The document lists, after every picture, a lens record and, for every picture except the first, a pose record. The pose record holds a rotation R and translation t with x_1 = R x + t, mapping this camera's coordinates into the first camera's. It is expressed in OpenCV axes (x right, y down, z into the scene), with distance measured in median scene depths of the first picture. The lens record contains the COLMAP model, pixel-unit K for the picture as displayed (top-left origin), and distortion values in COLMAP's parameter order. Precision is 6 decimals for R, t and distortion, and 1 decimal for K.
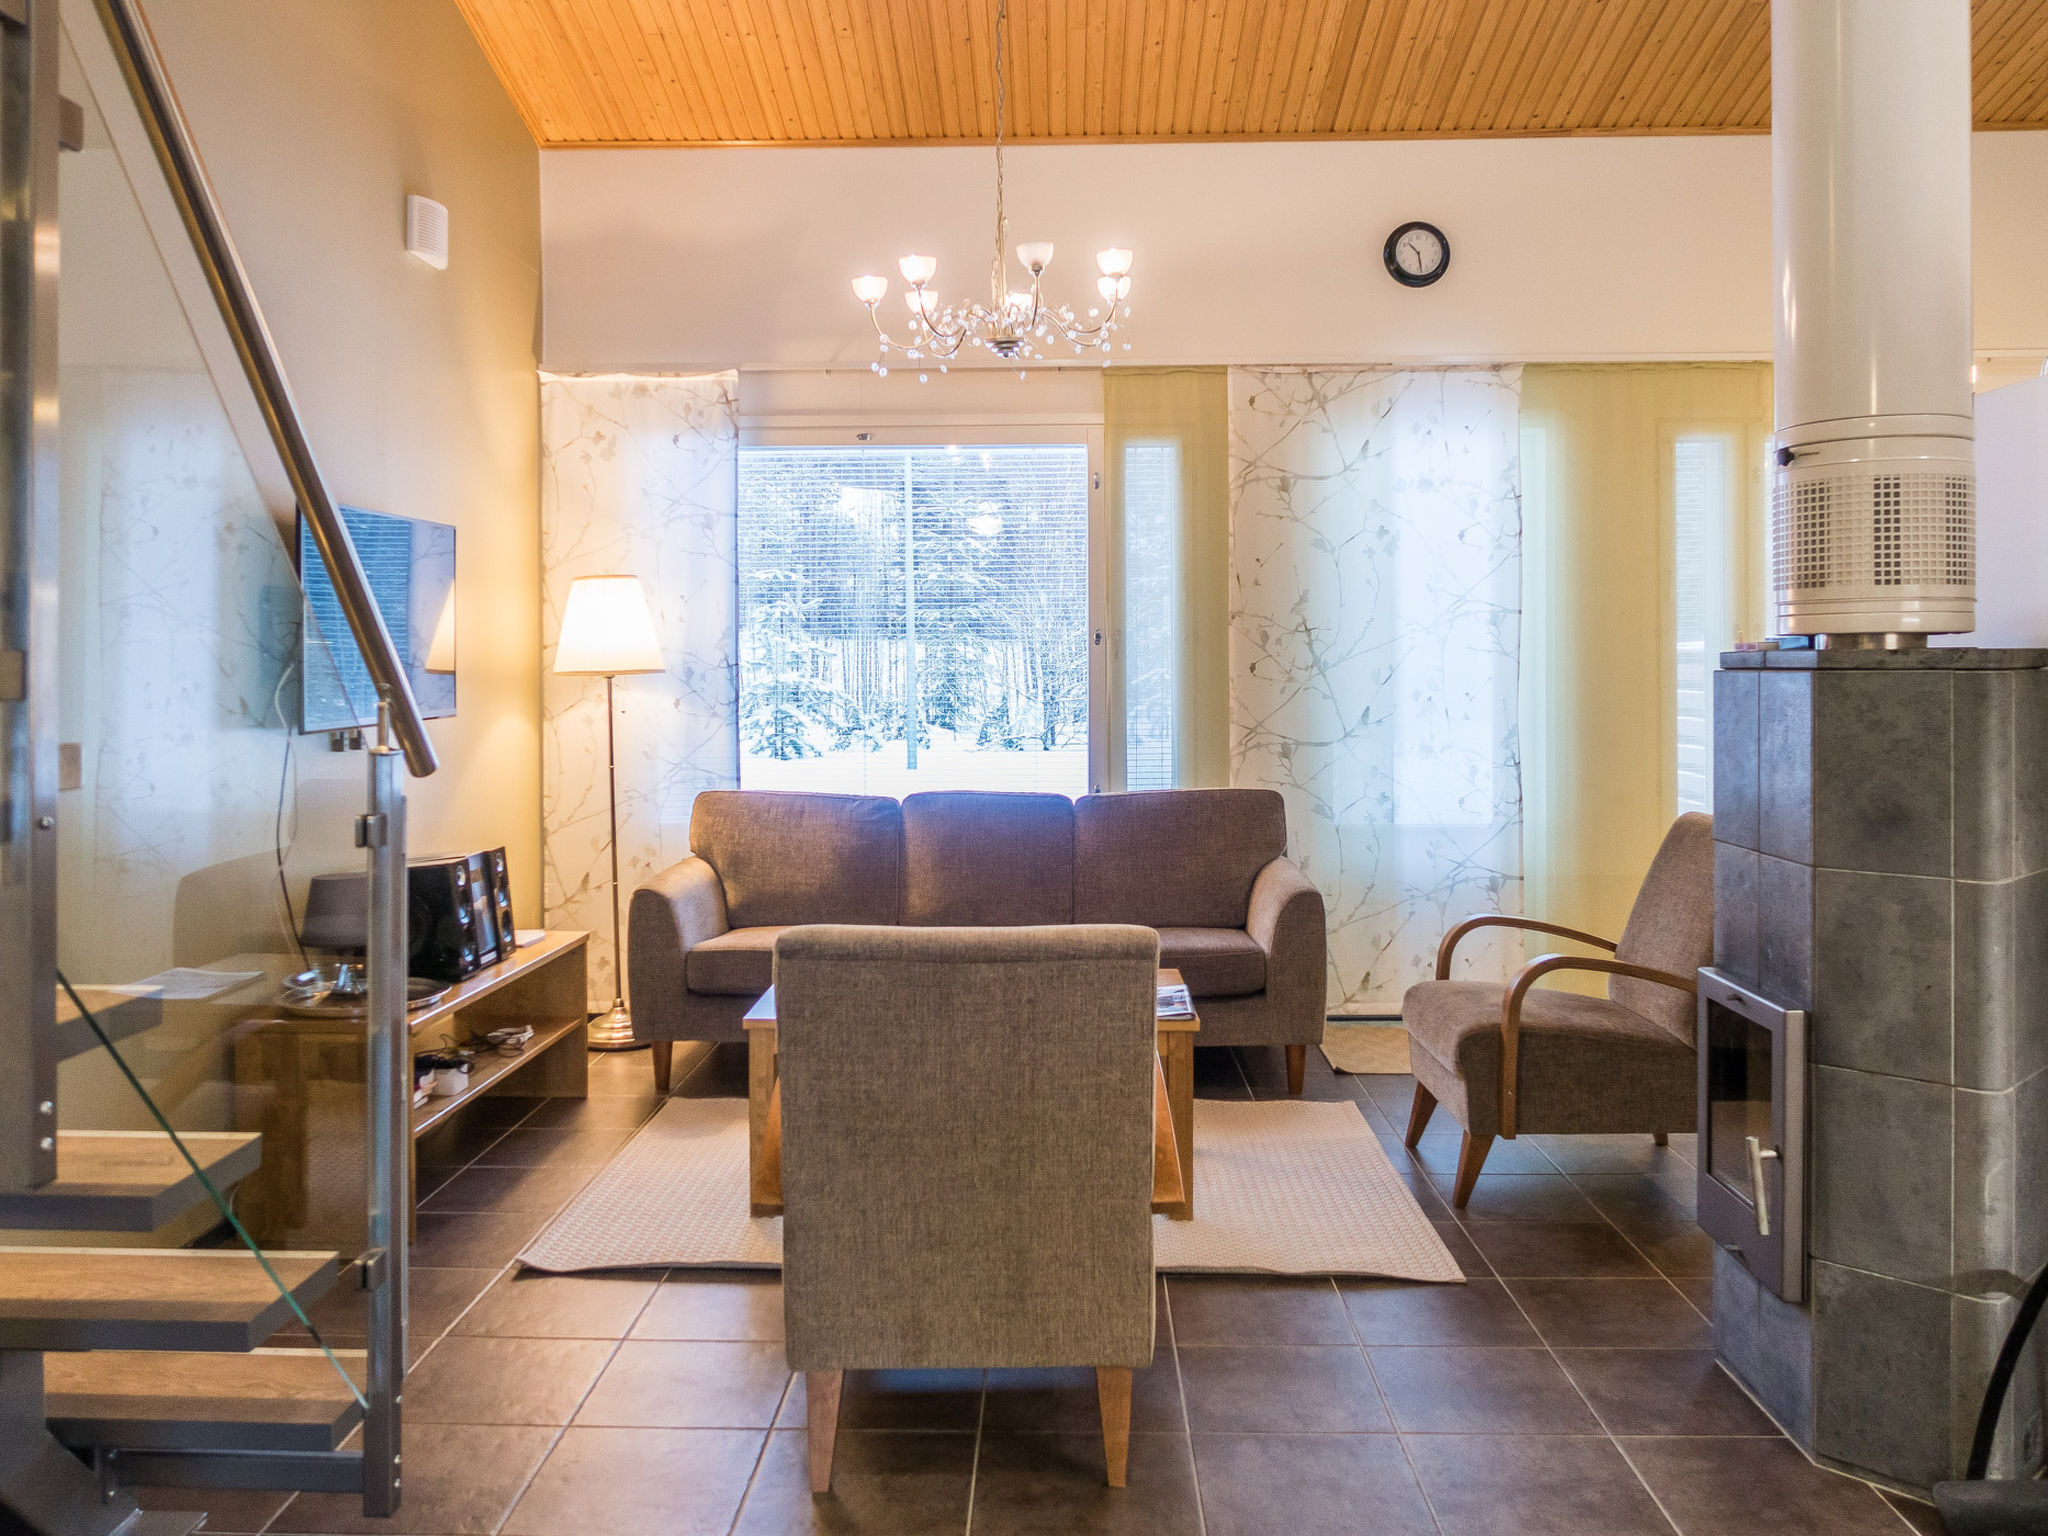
lens RADIAL K [[1590.3, 0, 1025.0], [0, 1590.3, 671.8], [0, 0, 1]] dist [-0.020526, 0.008515]
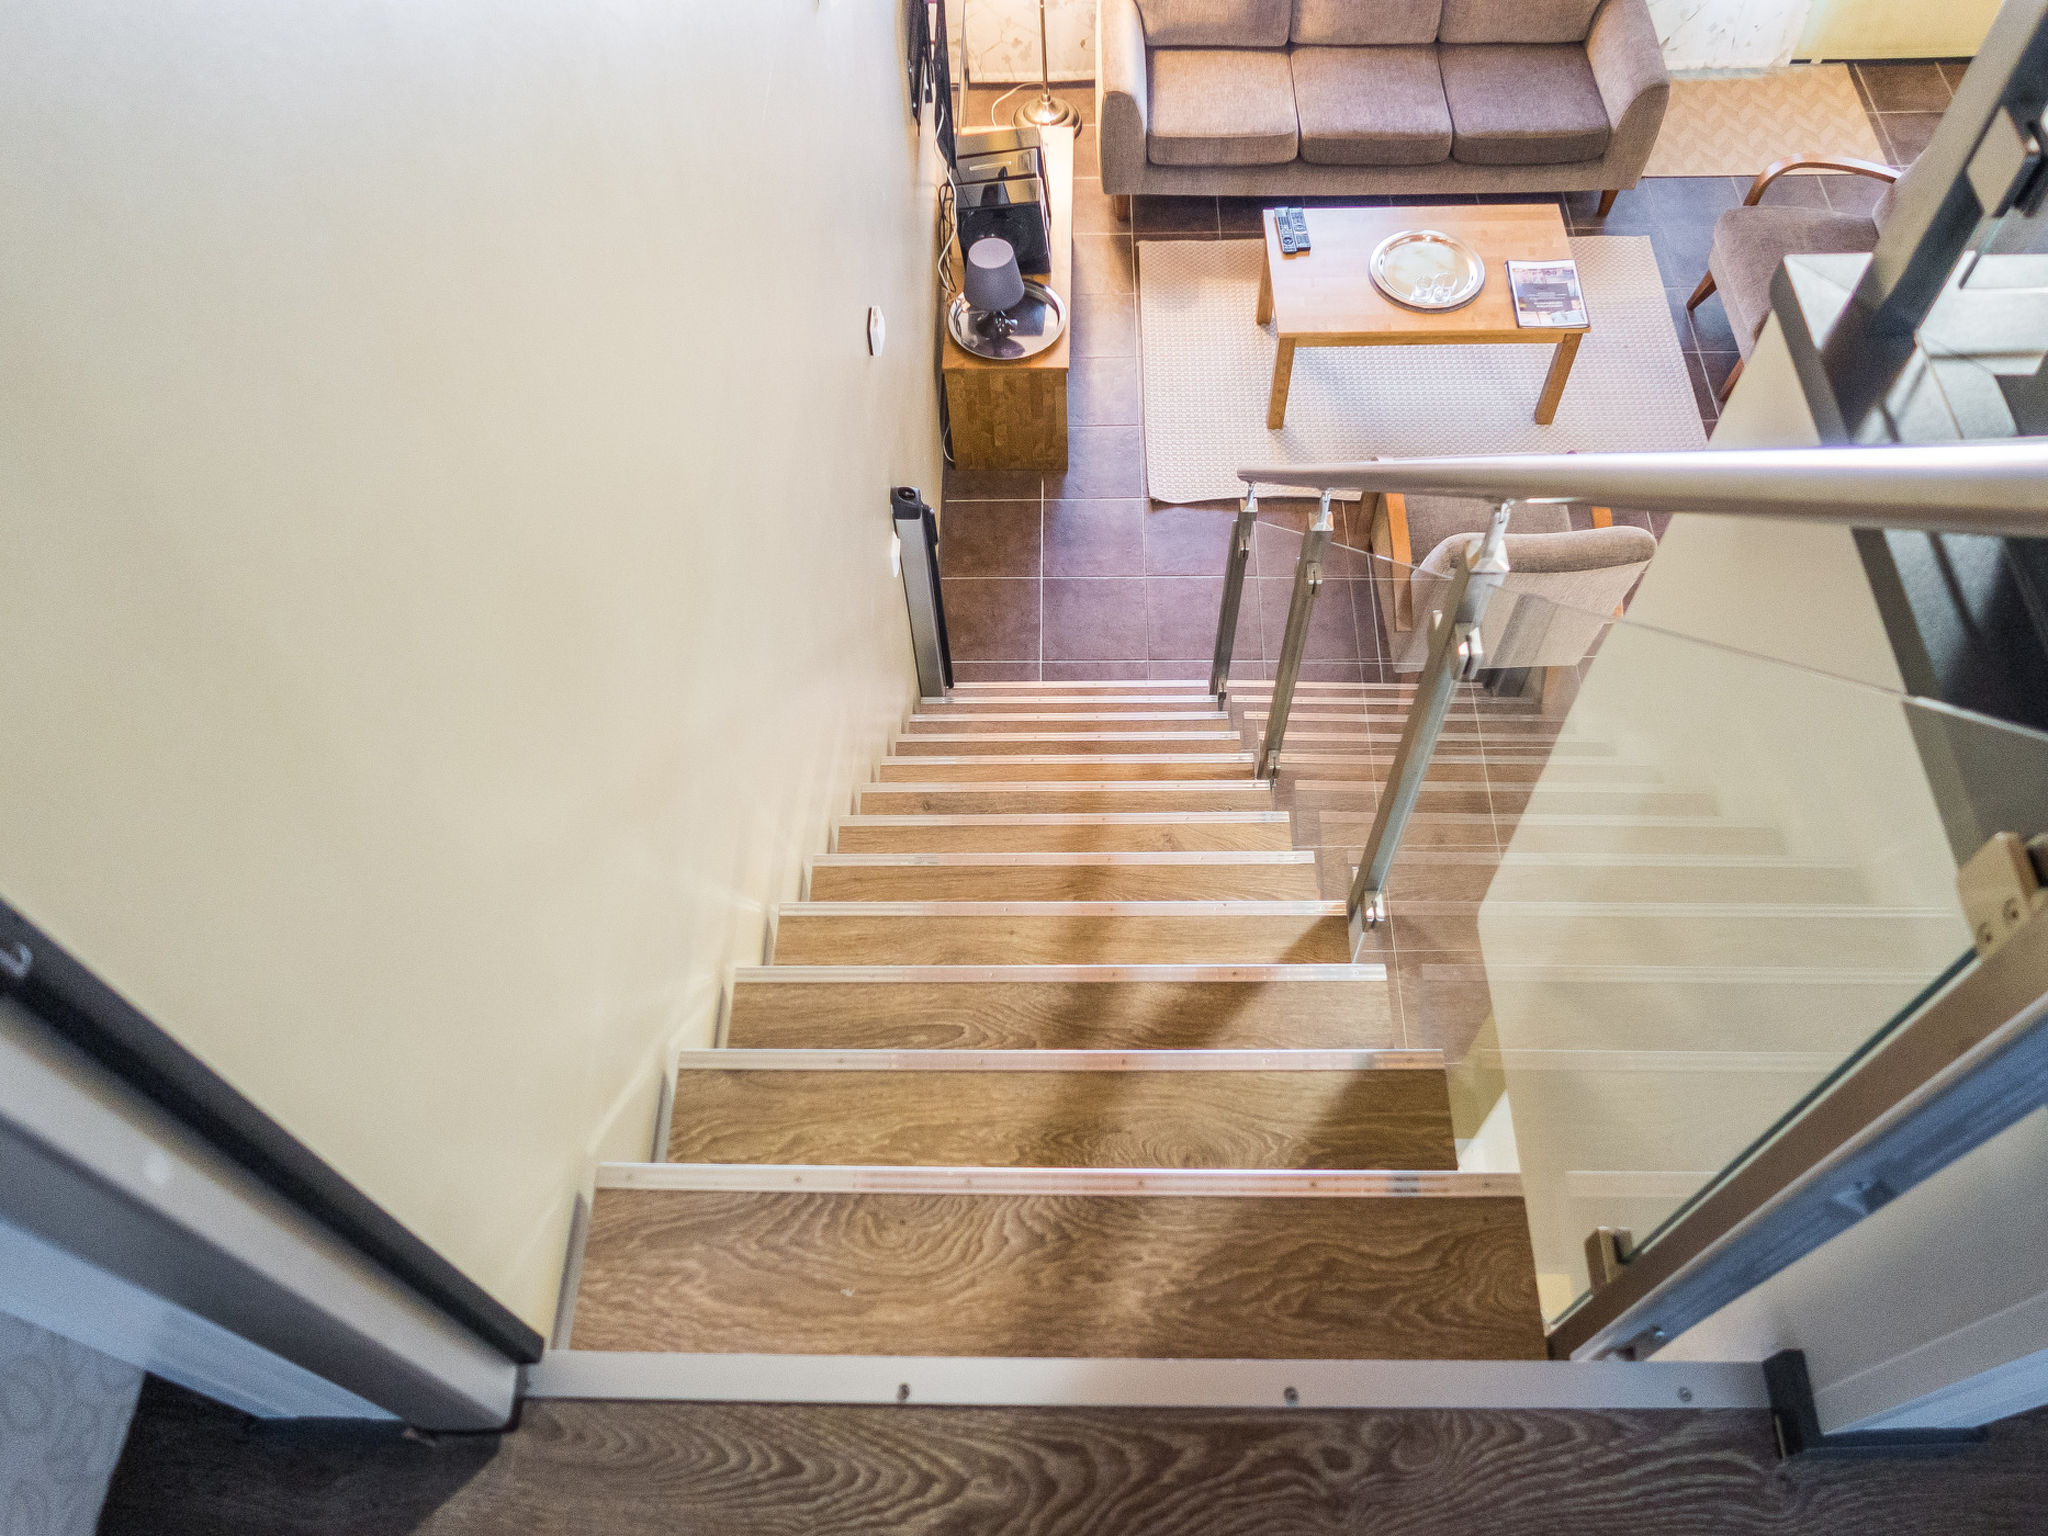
lens RADIAL K [[1567.1, 0, 1030.1], [0, 1567.1, 786.0], [0, 0, 1]] dist [-0.043558, 0.020012]
pose [[0.999597, -0.021678, -0.018353, -0.248213], [0.027043, 0.528788, 0.848323, -0.500579], [-0.008686, -0.848477, 0.529161, -0.071487]]
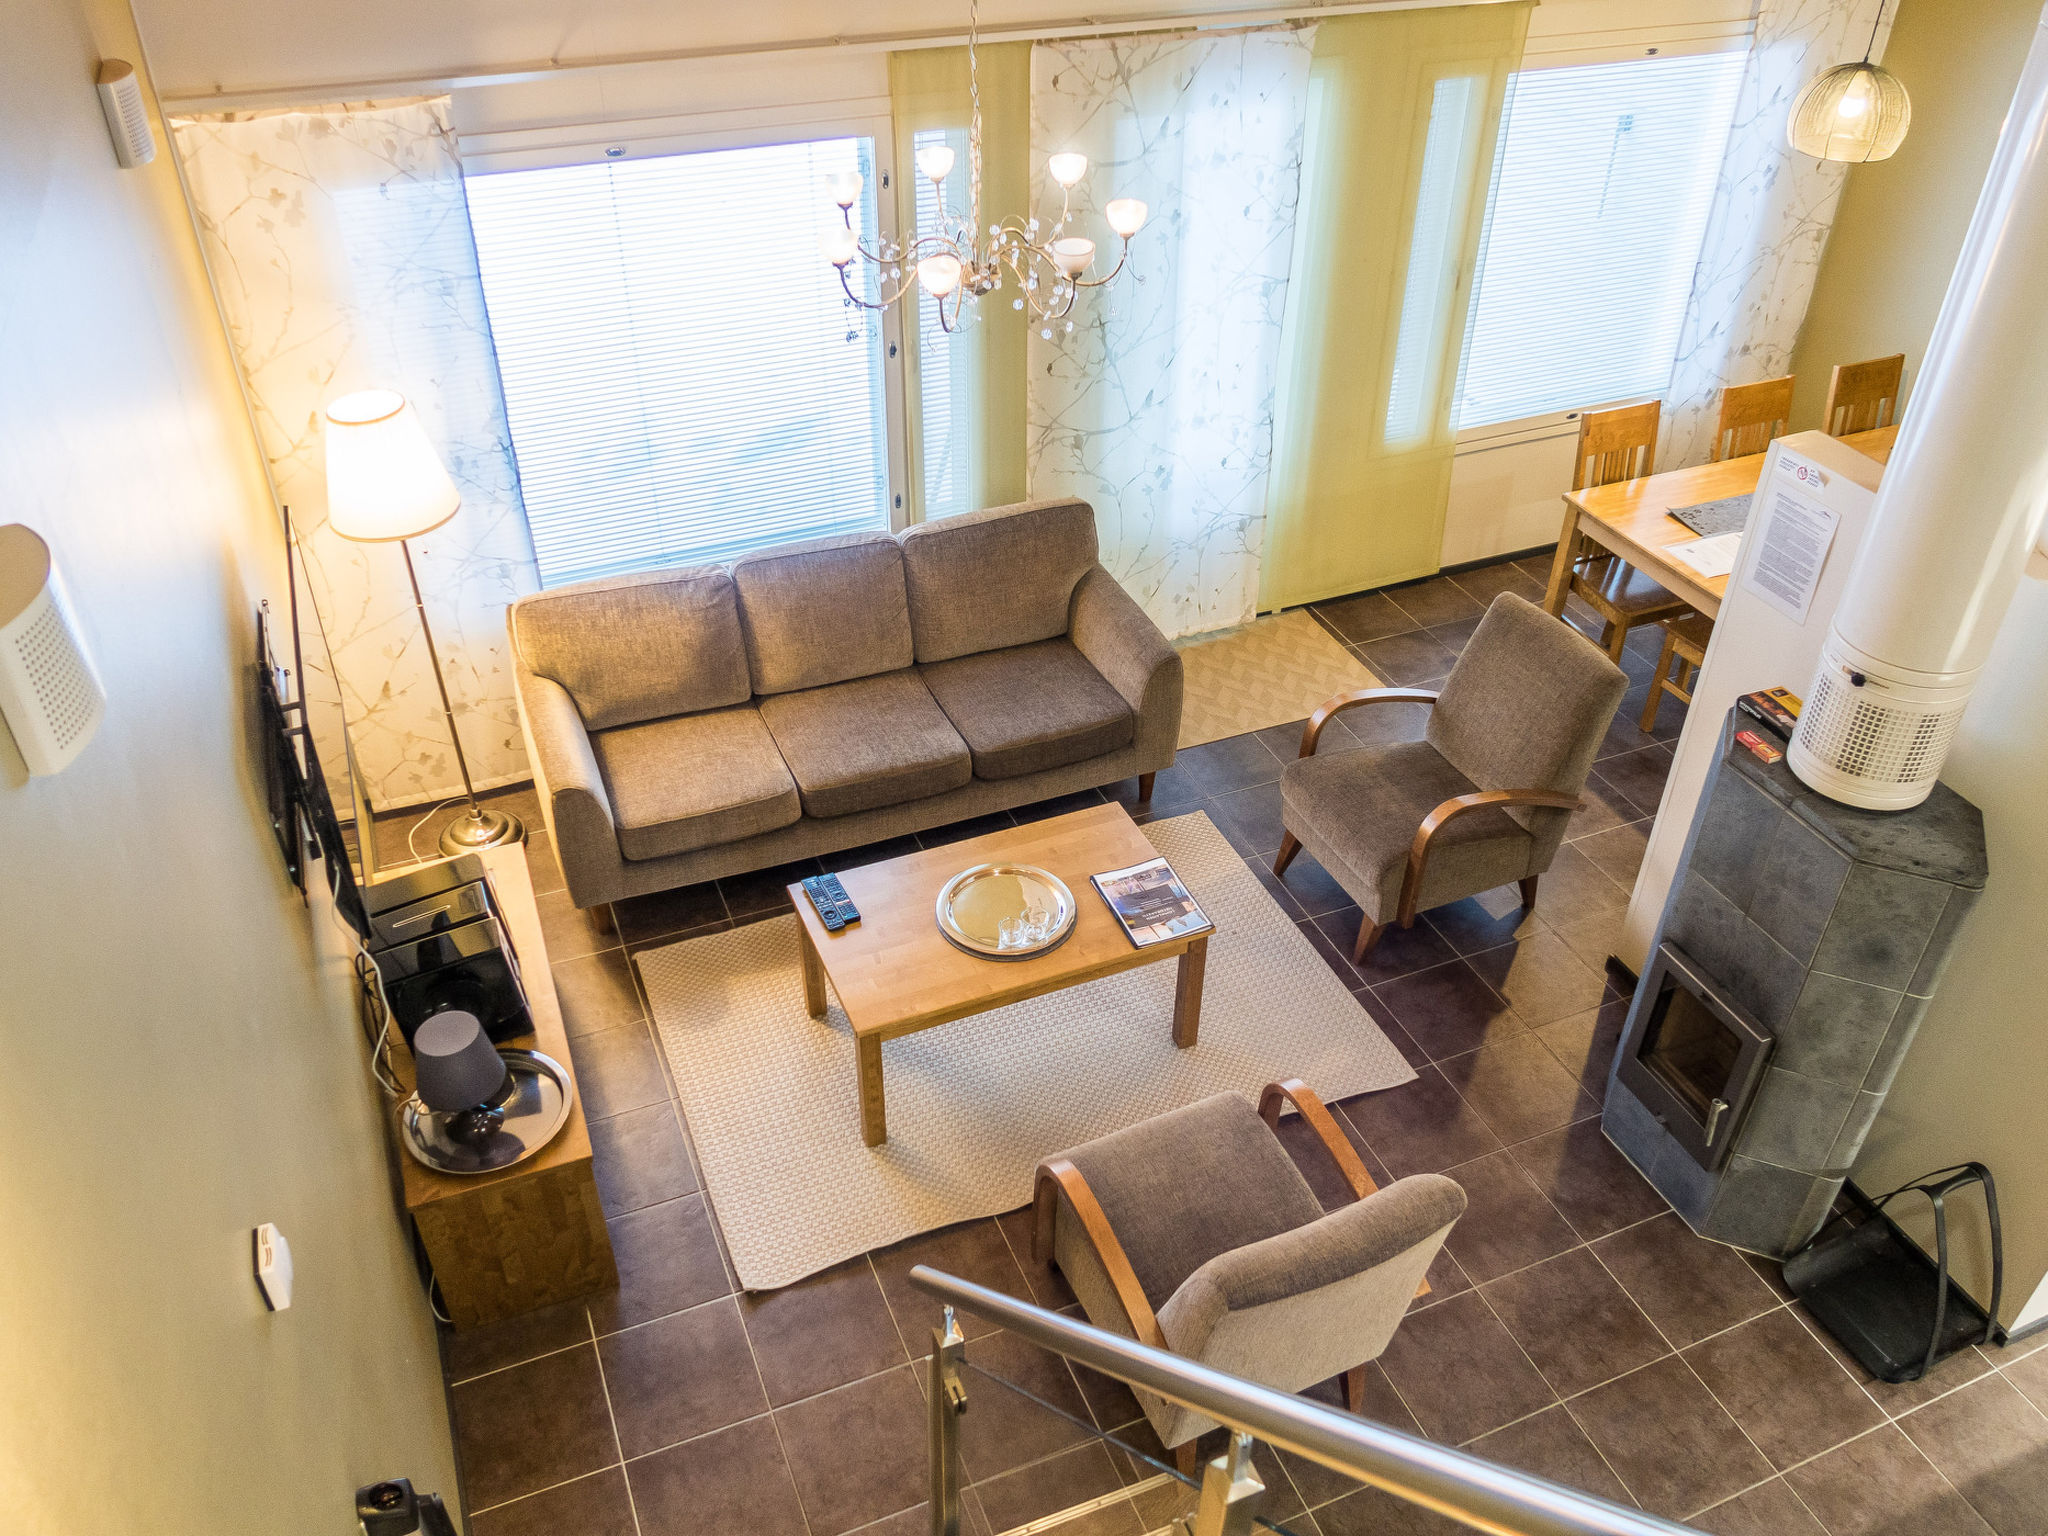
lens RADIAL K [[1567.1, 0, 1030.1], [0, 1567.1, 786.0], [0, 0, 1]] dist [-0.043558, 0.020012]
pose [[0.913418, -0.228510, 0.336825, -0.254022], [-0.013428, 0.810163, 0.586051, -0.360912], [-0.406802, -0.539832, 0.736949, 0.150395]]
